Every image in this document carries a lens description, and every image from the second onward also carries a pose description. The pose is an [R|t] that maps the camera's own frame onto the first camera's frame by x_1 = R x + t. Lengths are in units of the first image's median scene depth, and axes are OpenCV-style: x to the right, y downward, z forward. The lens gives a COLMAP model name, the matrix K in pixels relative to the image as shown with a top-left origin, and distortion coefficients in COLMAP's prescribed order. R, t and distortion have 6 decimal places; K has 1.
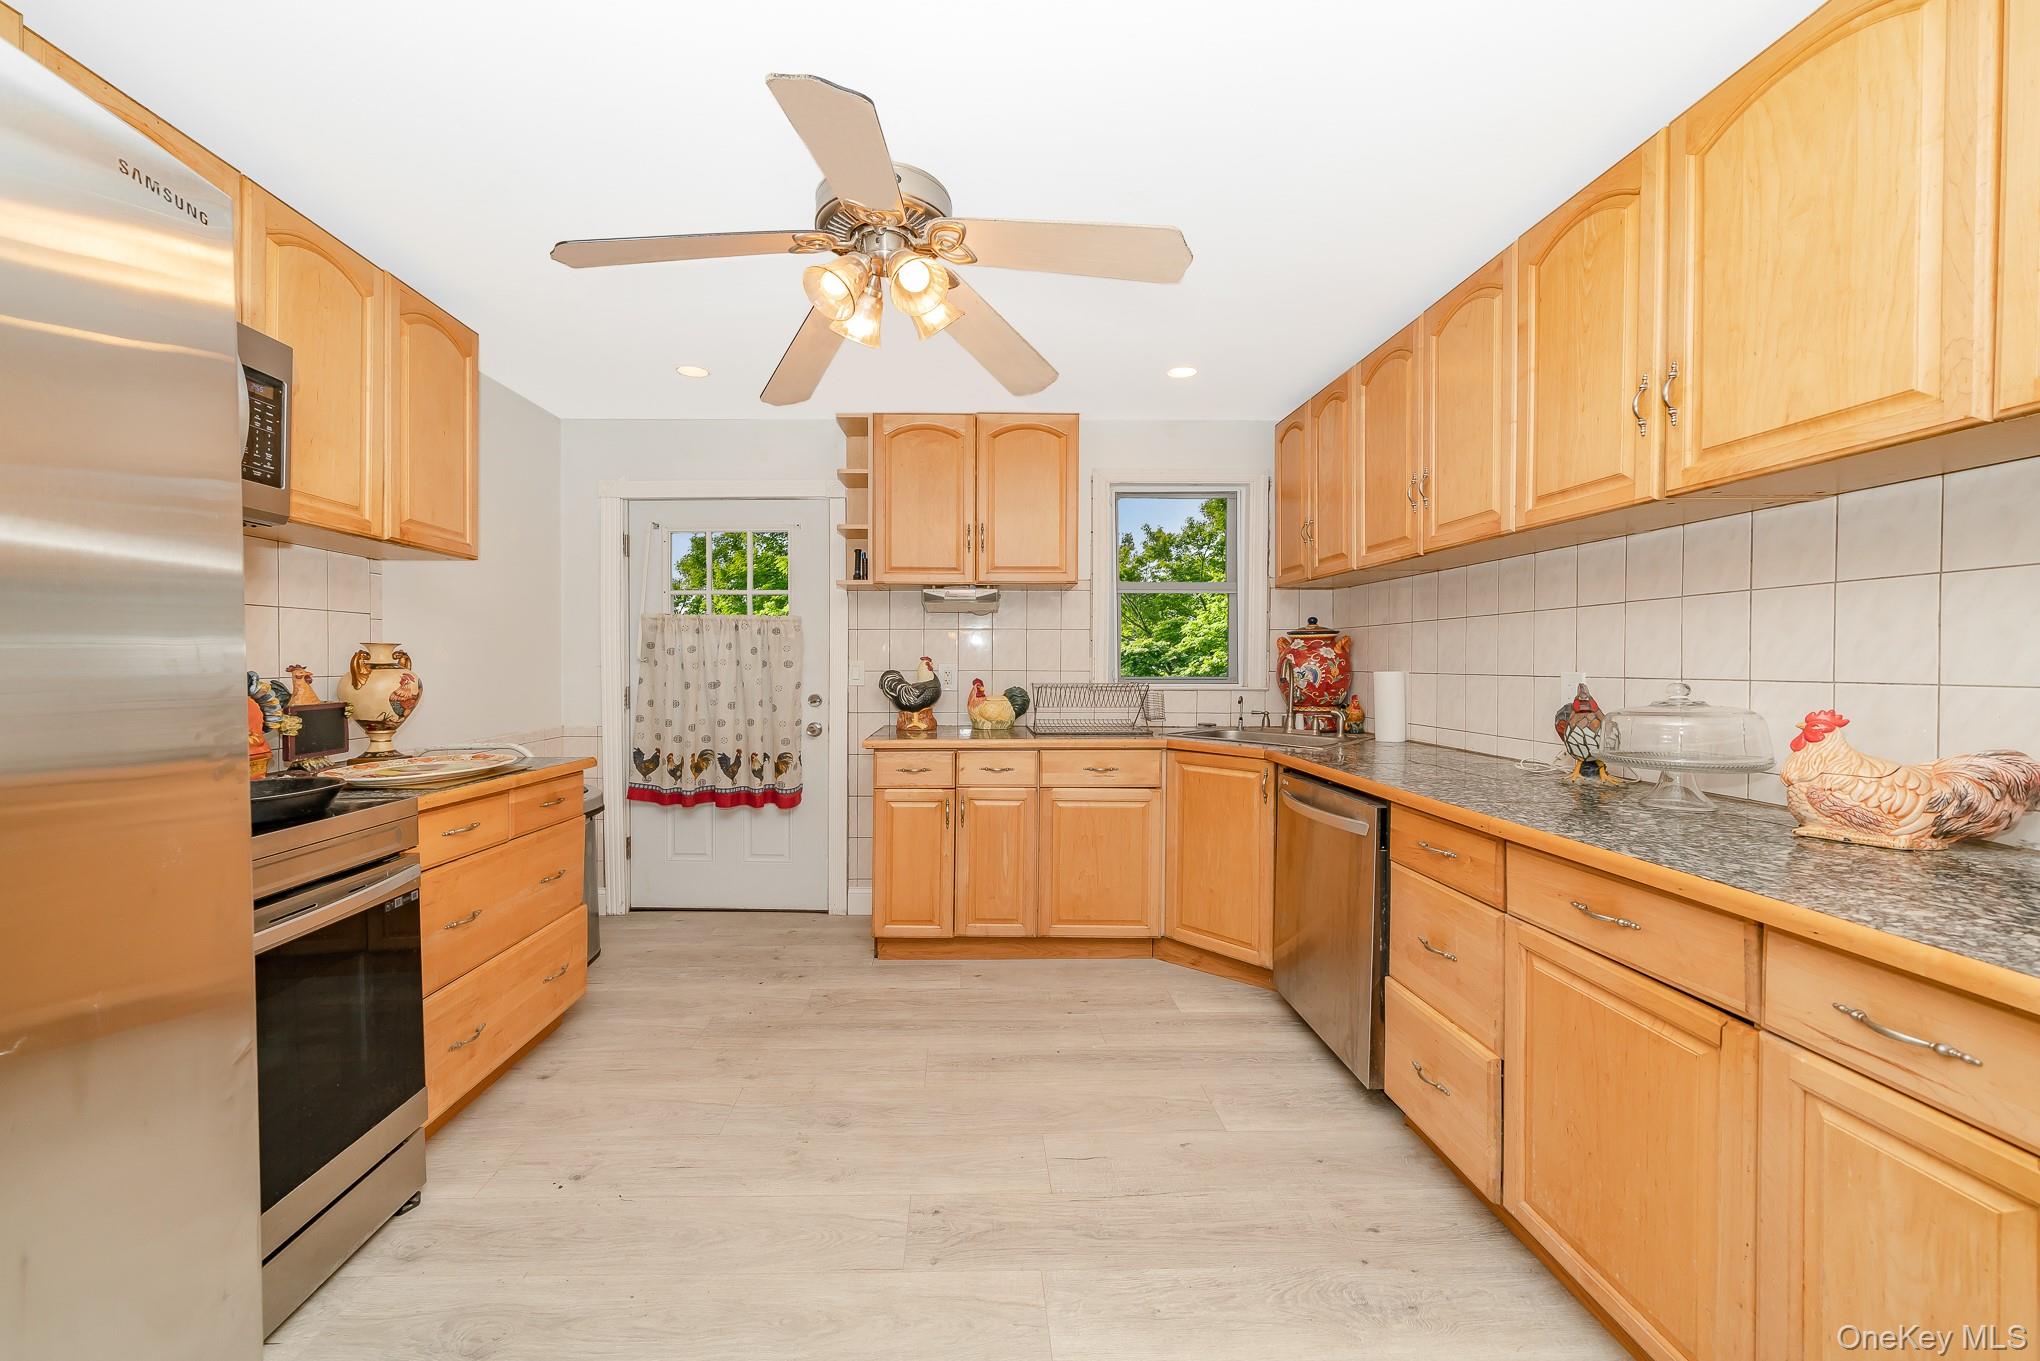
lens RADIAL K [[724.0, 0, 957.8], [0, 724.0, 670.5], [0, 0, 1]] dist [0.000138, -0.000002]
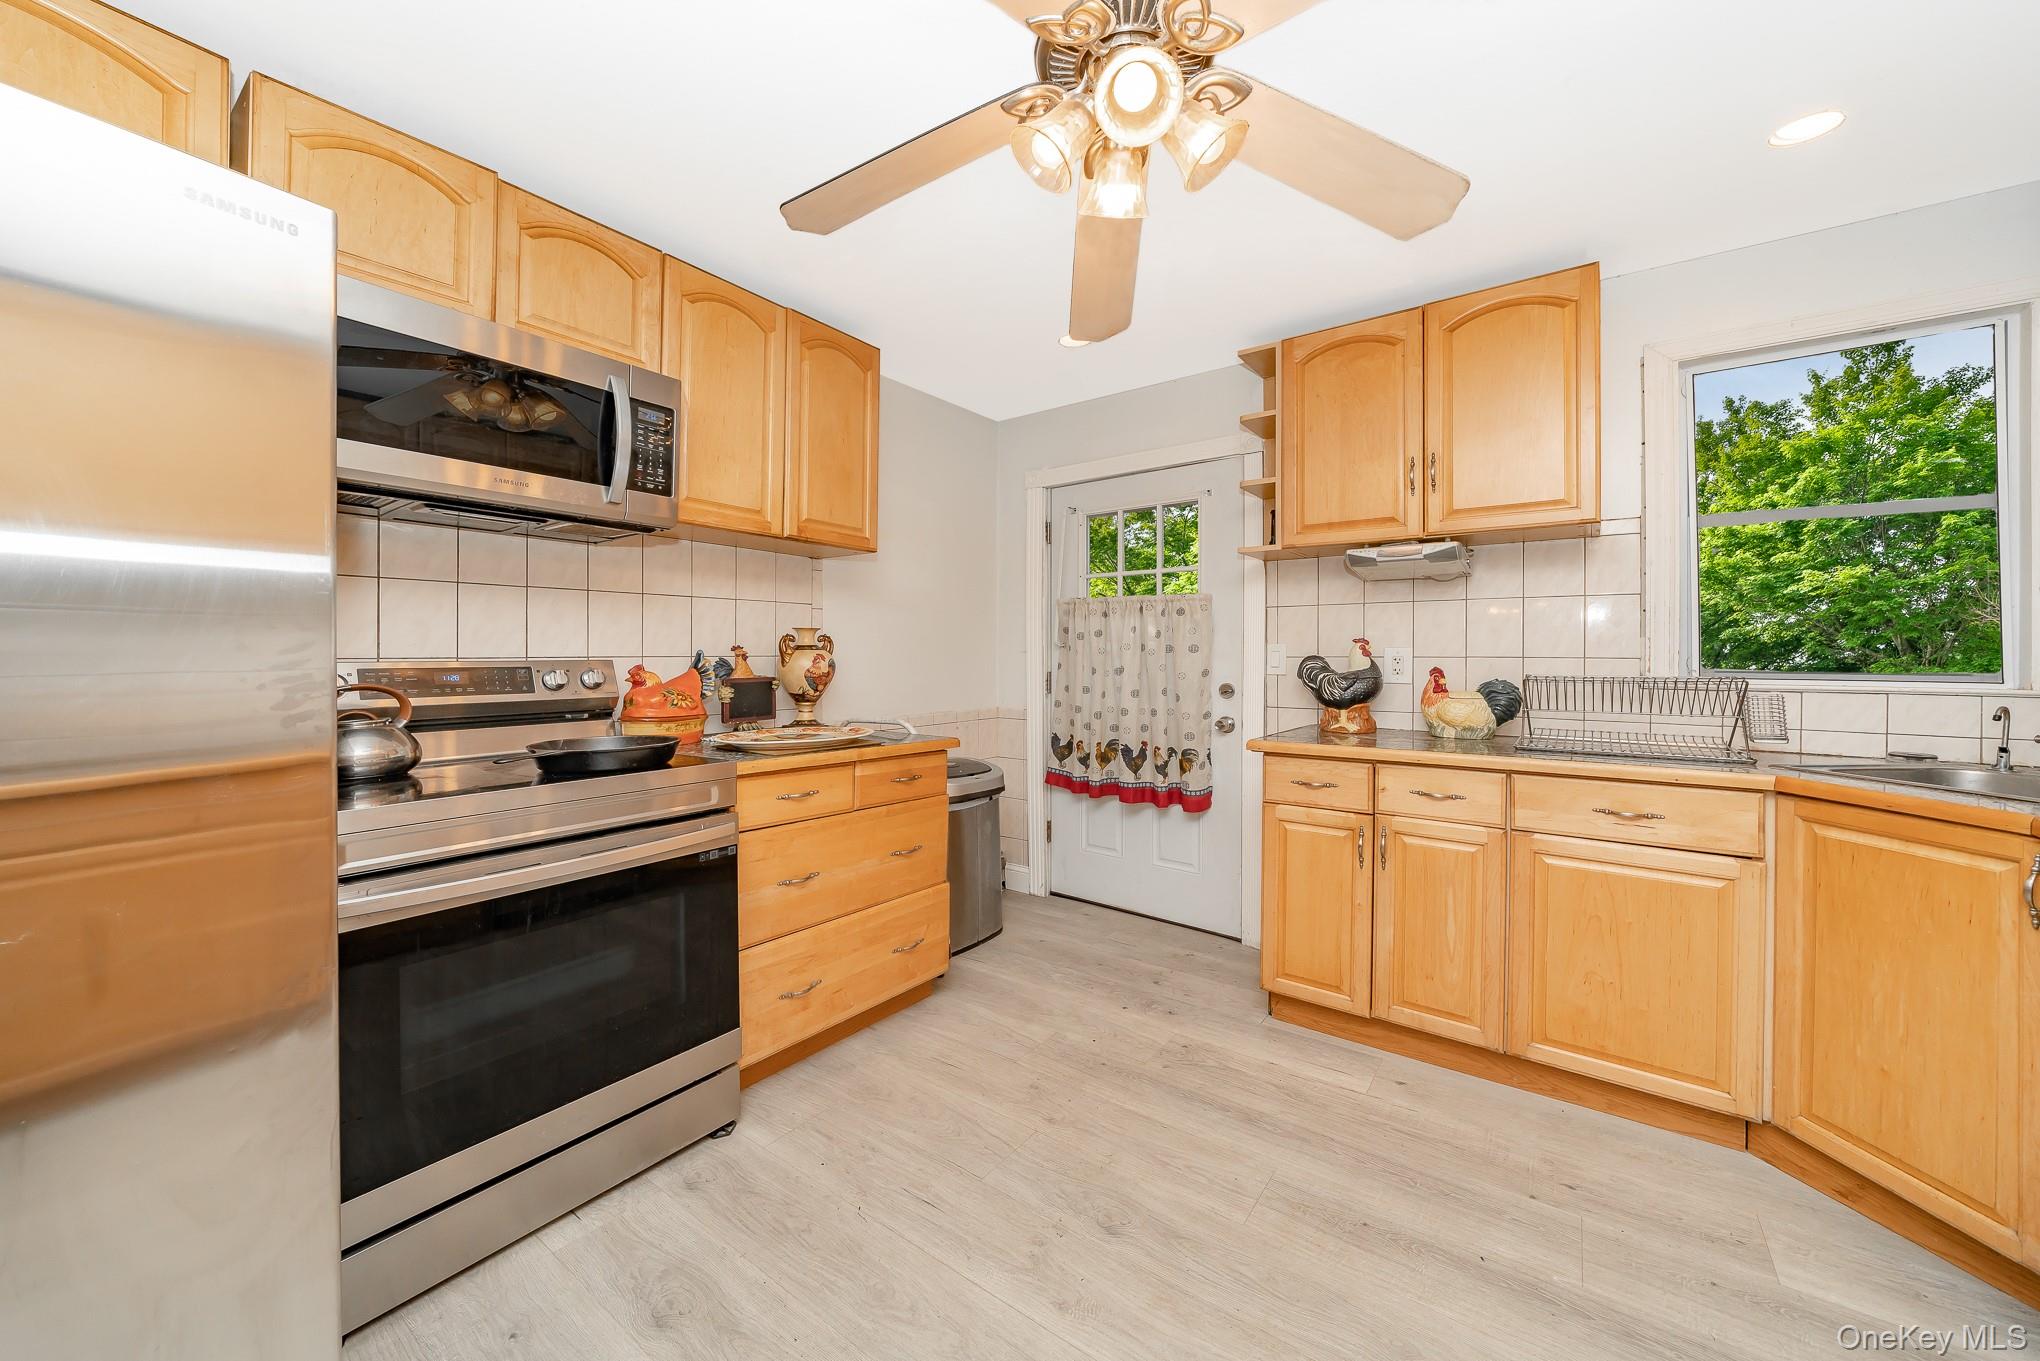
lens RADIAL K [[721.9, 0, 1042.2], [0, 721.9, 651.5], [0, 0, 1]] dist [-0.006533, 0.000207]
pose [[0.813036, -0.001841, -0.582211, 0.147482], [-0.008601, 0.999848, -0.015172, 0.011113], [0.582150, 0.017343, 0.812896, 0.205049]]
